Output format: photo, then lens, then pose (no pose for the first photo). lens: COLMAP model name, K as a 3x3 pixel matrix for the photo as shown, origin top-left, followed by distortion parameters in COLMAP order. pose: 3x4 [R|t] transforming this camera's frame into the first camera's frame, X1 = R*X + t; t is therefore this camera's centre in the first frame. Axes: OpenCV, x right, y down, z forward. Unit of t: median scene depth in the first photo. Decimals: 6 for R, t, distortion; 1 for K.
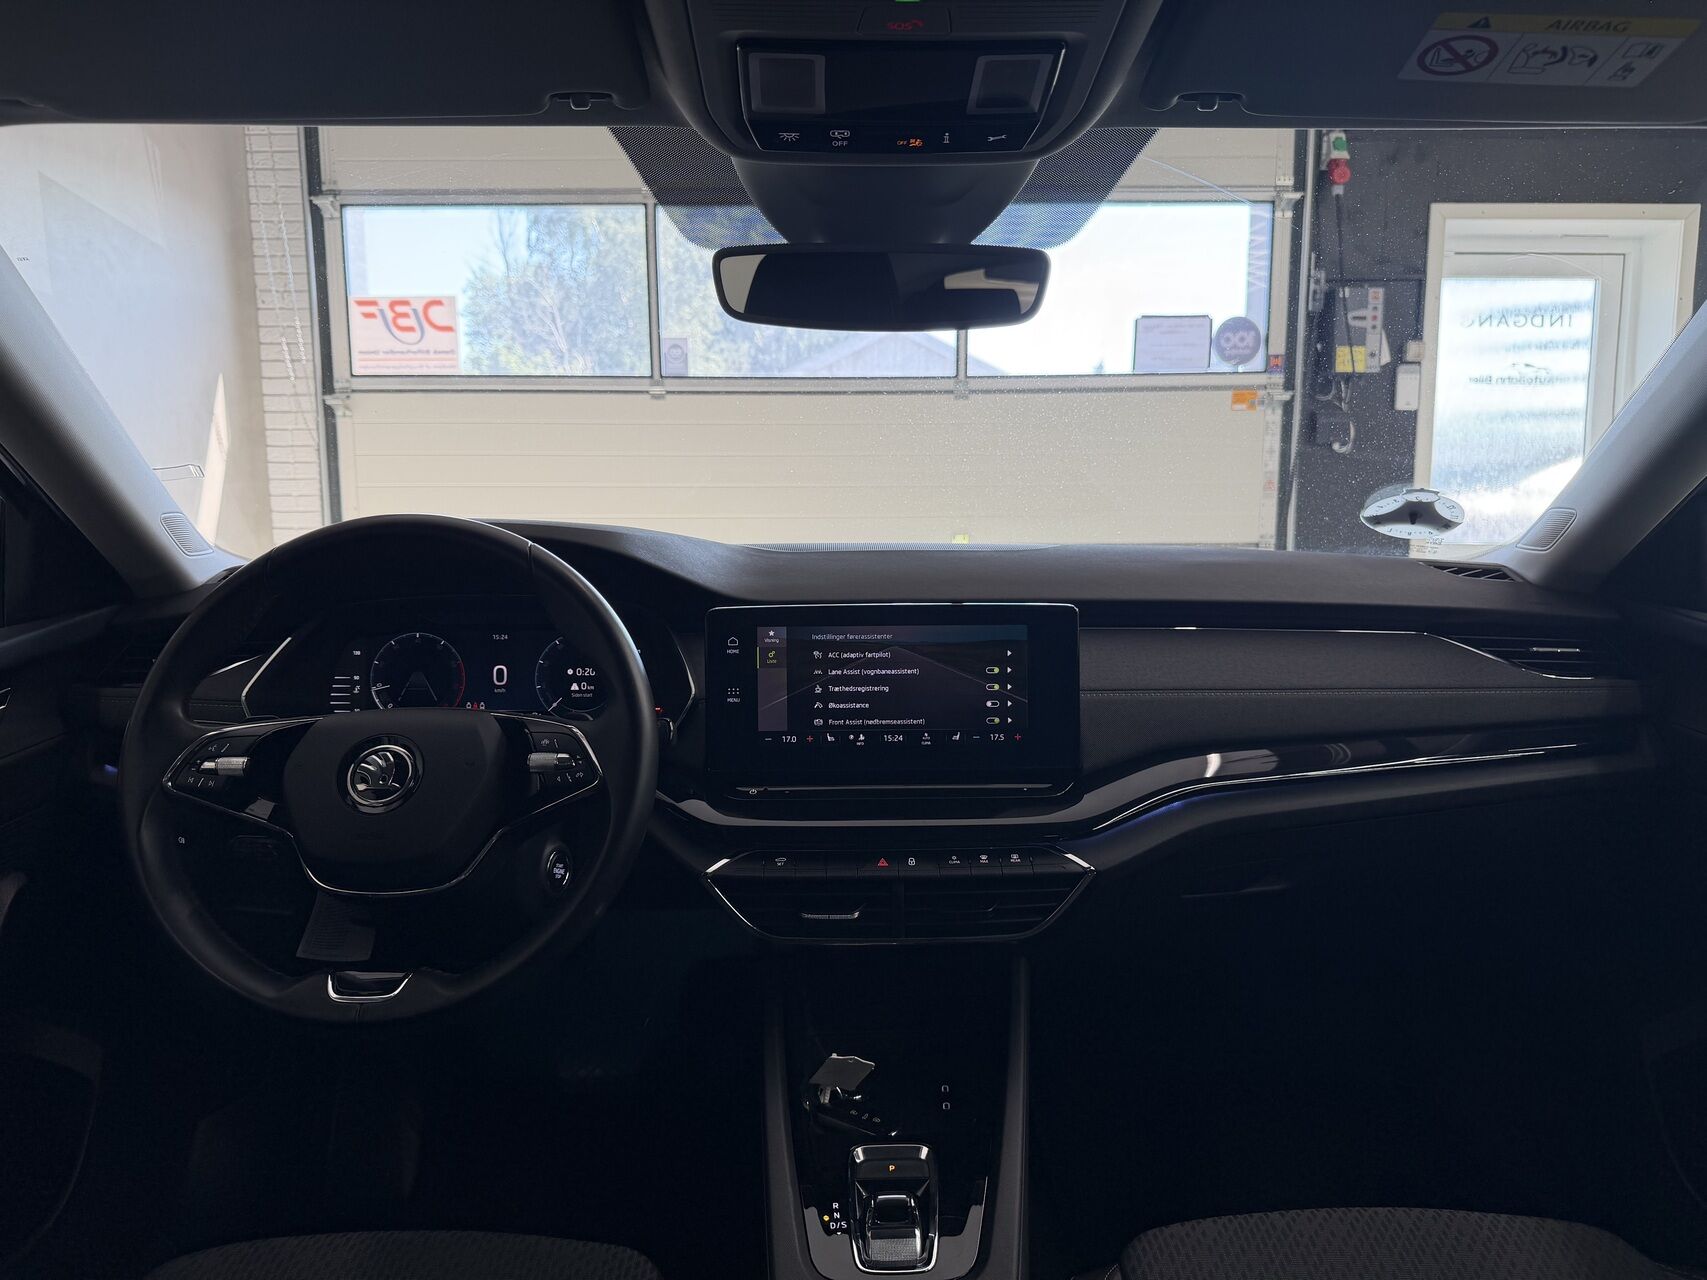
lens RADIAL K [[1204.7, 0, 861.4], [0, 1204.7, 651.4], [0, 0, 1]] dist [0.072014, -0.107563]
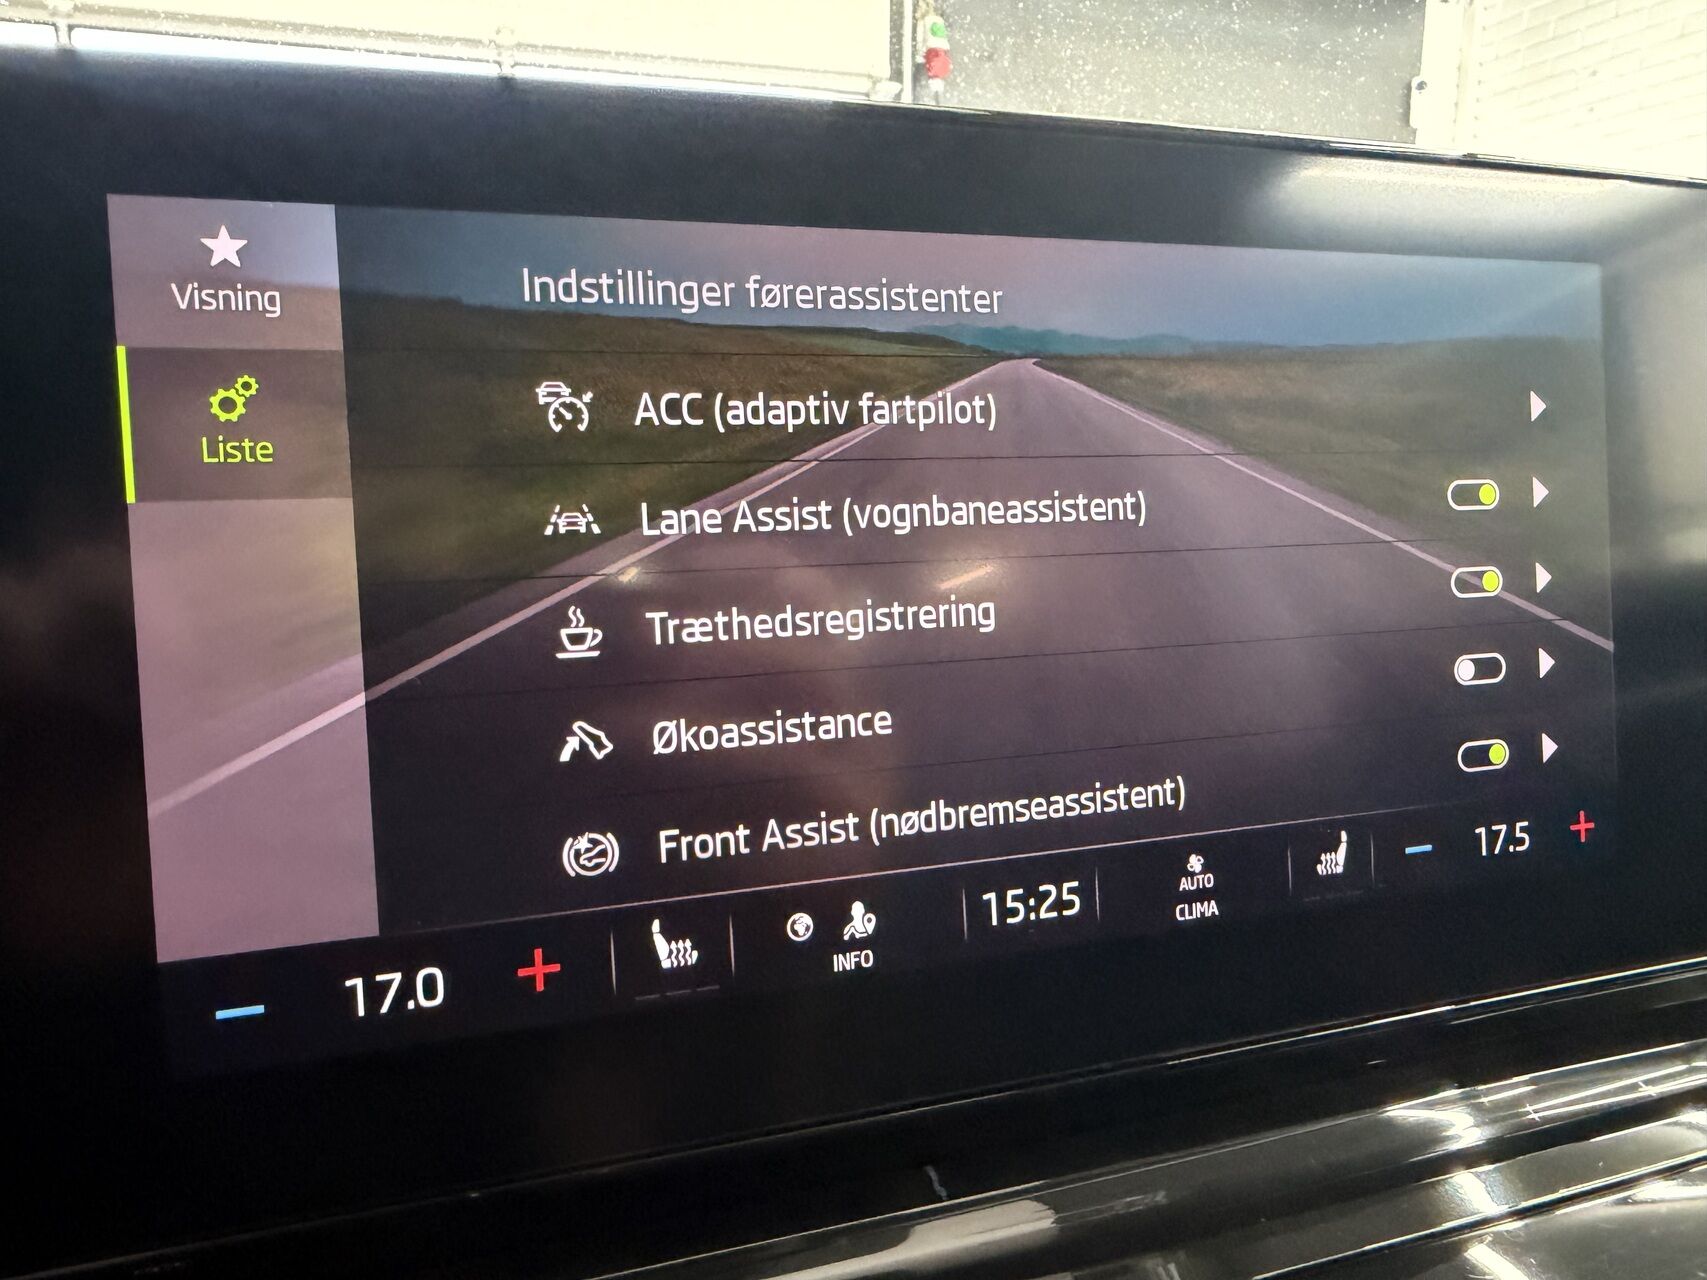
lens RADIAL K [[1210.0, 0, 730.1], [0, 1210.0, 651.0], [0, 0, 1]] dist [0.010878, 0.003432]
pose [[0.960530, -0.051952, 0.273282, -0.058982], [0.048898, 0.998642, 0.017981, 0.031277], [-0.273845, -0.003909, 0.961766, 0.845876]]
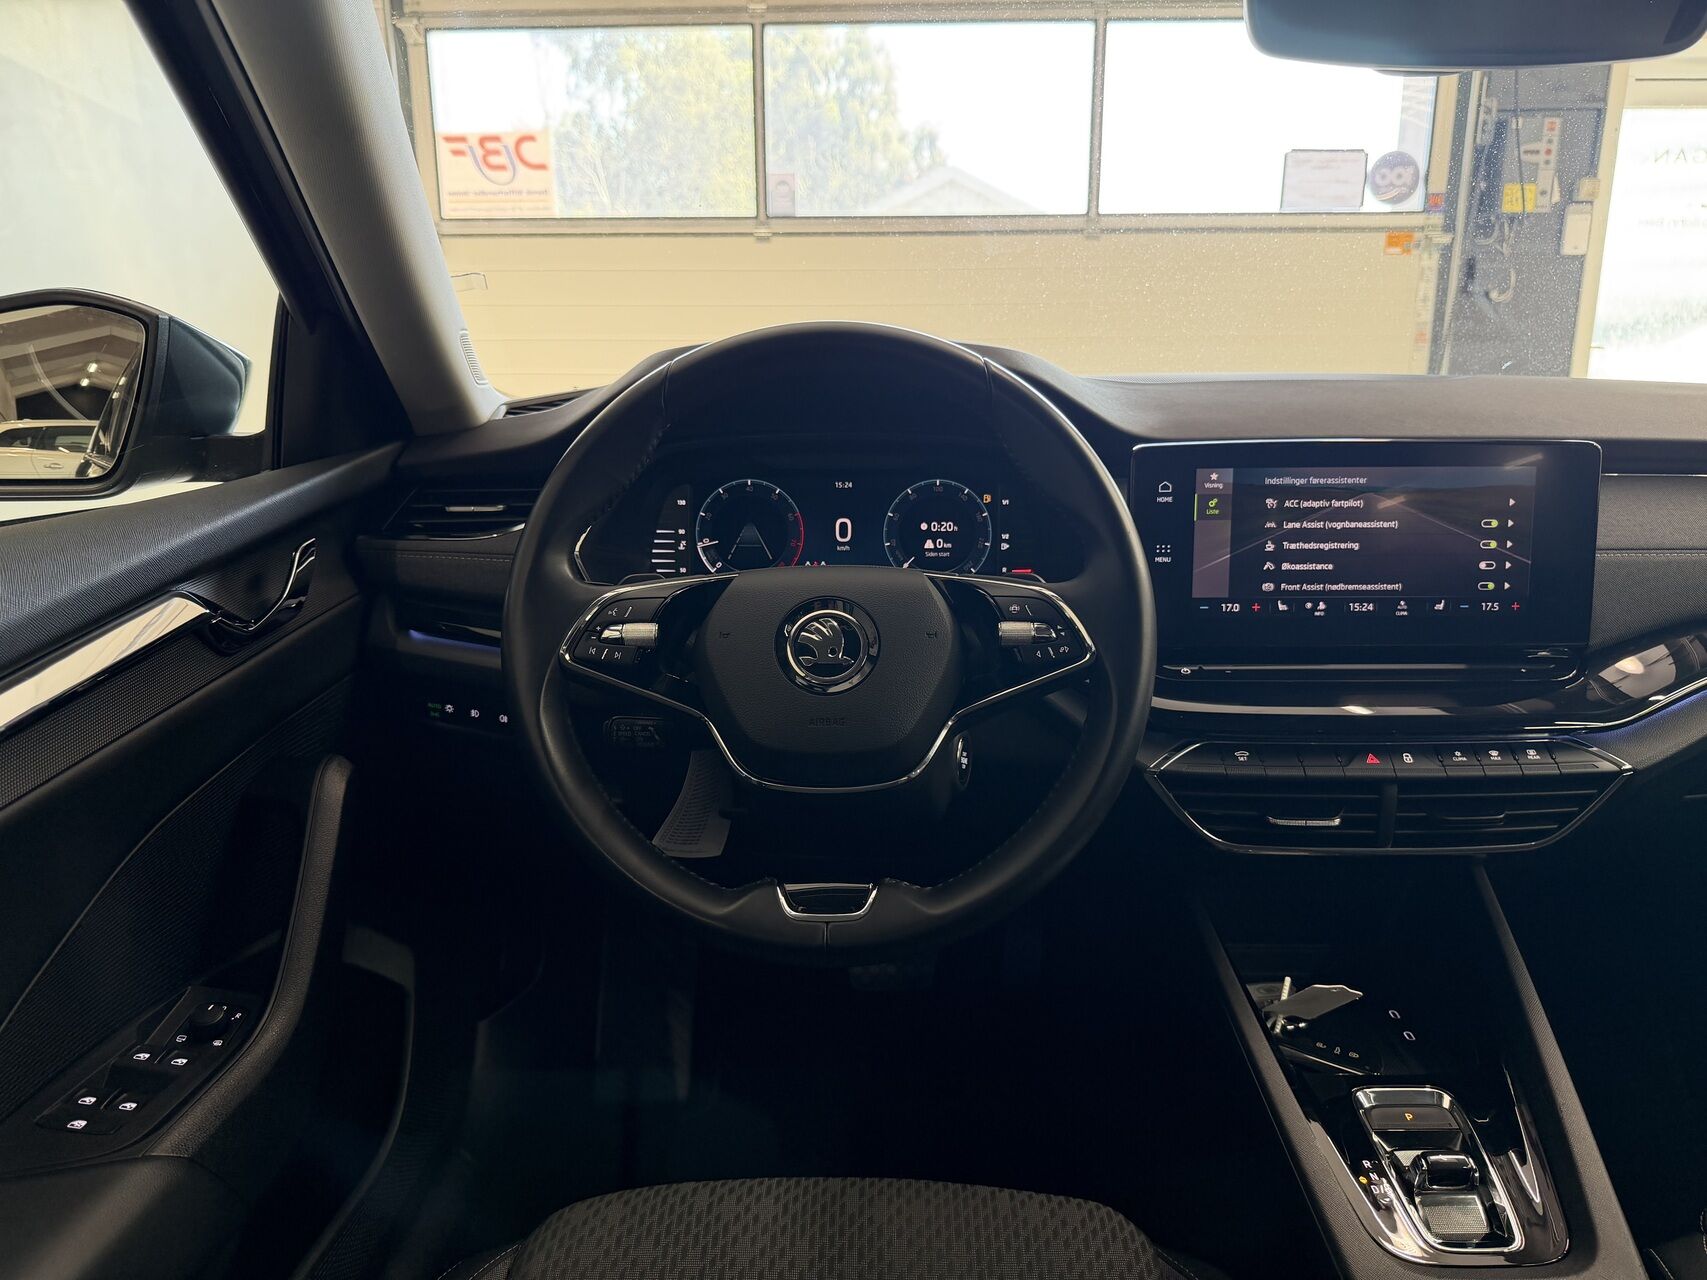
lens RADIAL K [[1204.7, 0, 859.0], [0, 1204.7, 650.5], [0, 0, 1]] dist [0.072014, -0.107563]
pose [[0.999494, 0.008253, -0.030733, -0.286605], [-0.004926, 0.994268, 0.106805, 0.015105], [0.031438, -0.106600, 0.993805, 0.168263]]
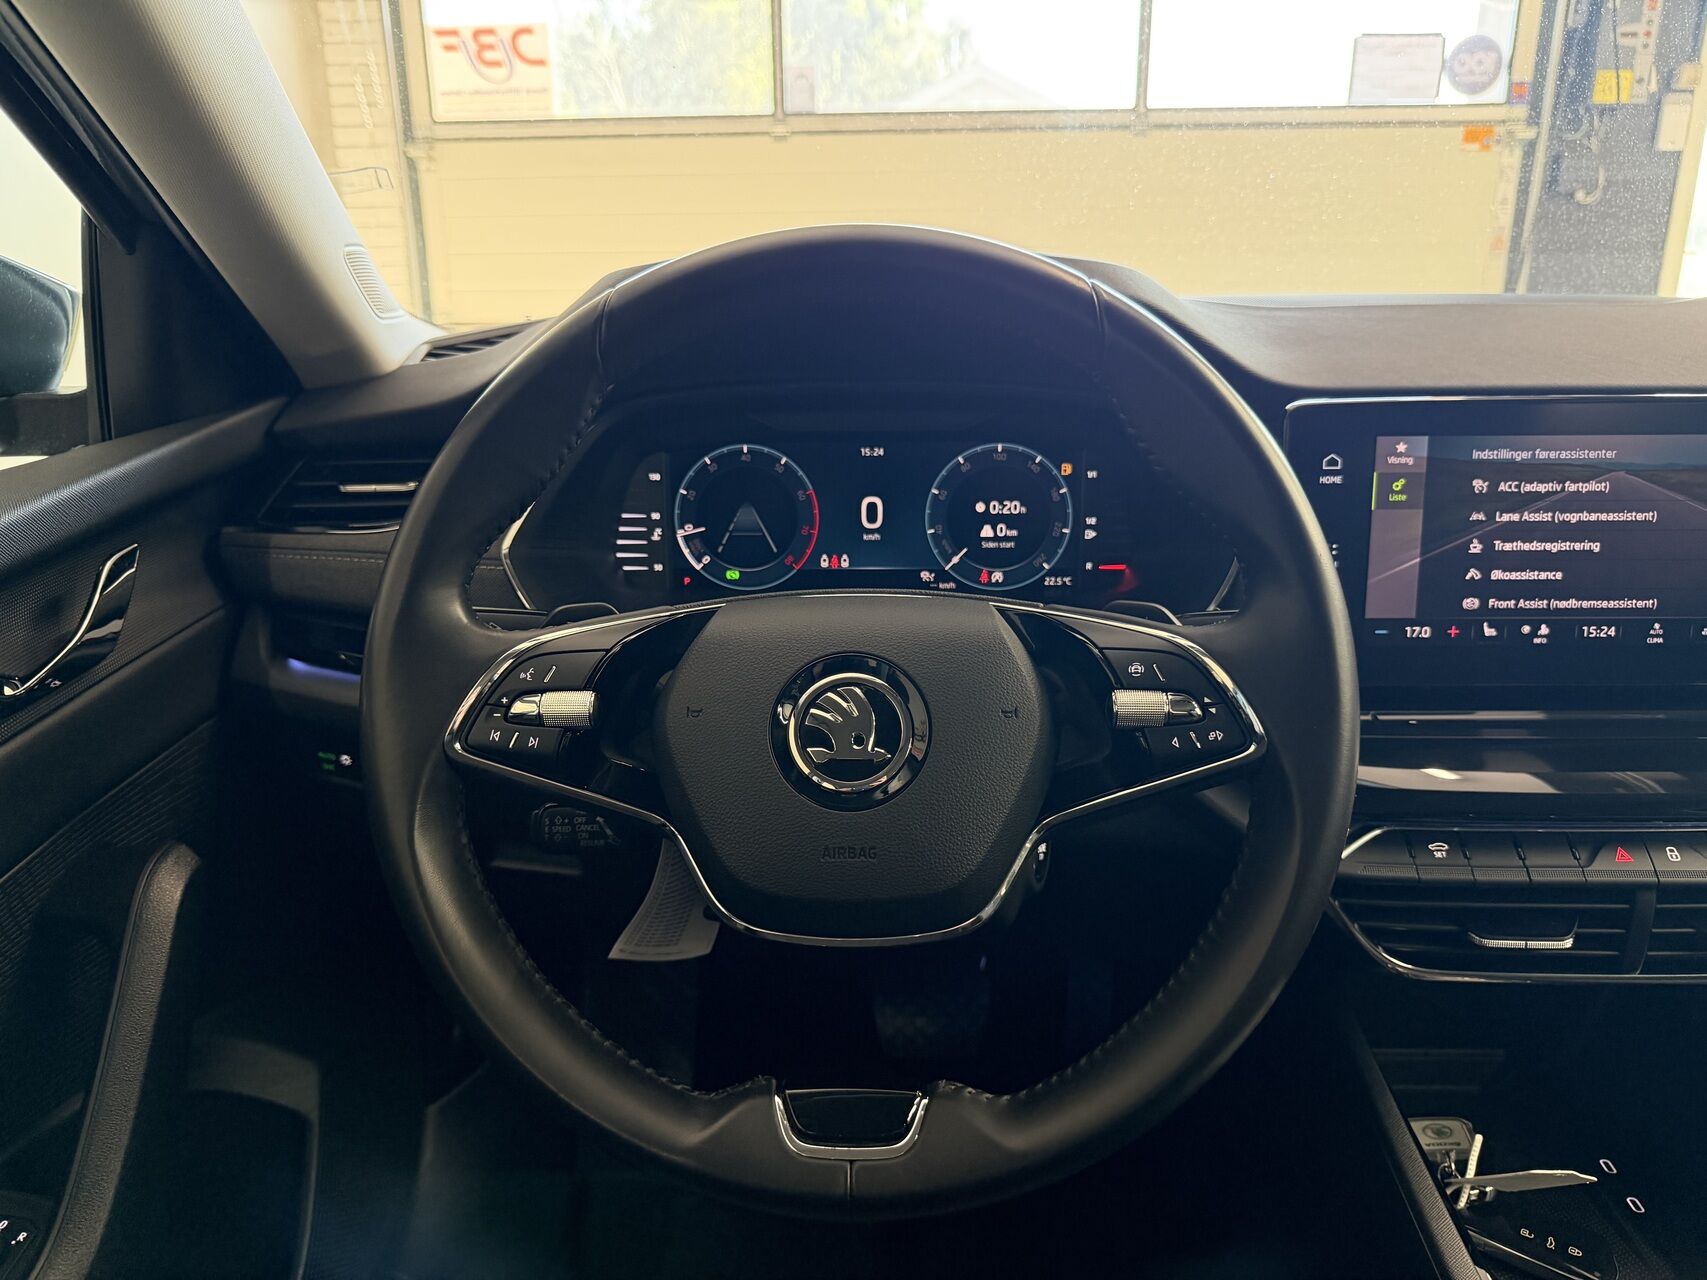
lens RADIAL K [[1223.1, 0, 858.2], [0, 1223.1, 650.5], [0, 0, 1]] dist [0.003201, -0.017233]
pose [[0.998637, 0.008998, -0.051416, -0.299346], [0.000020, 0.984964, 0.172757, -0.020730], [0.052198, -0.172523, 0.983621, 0.398849]]
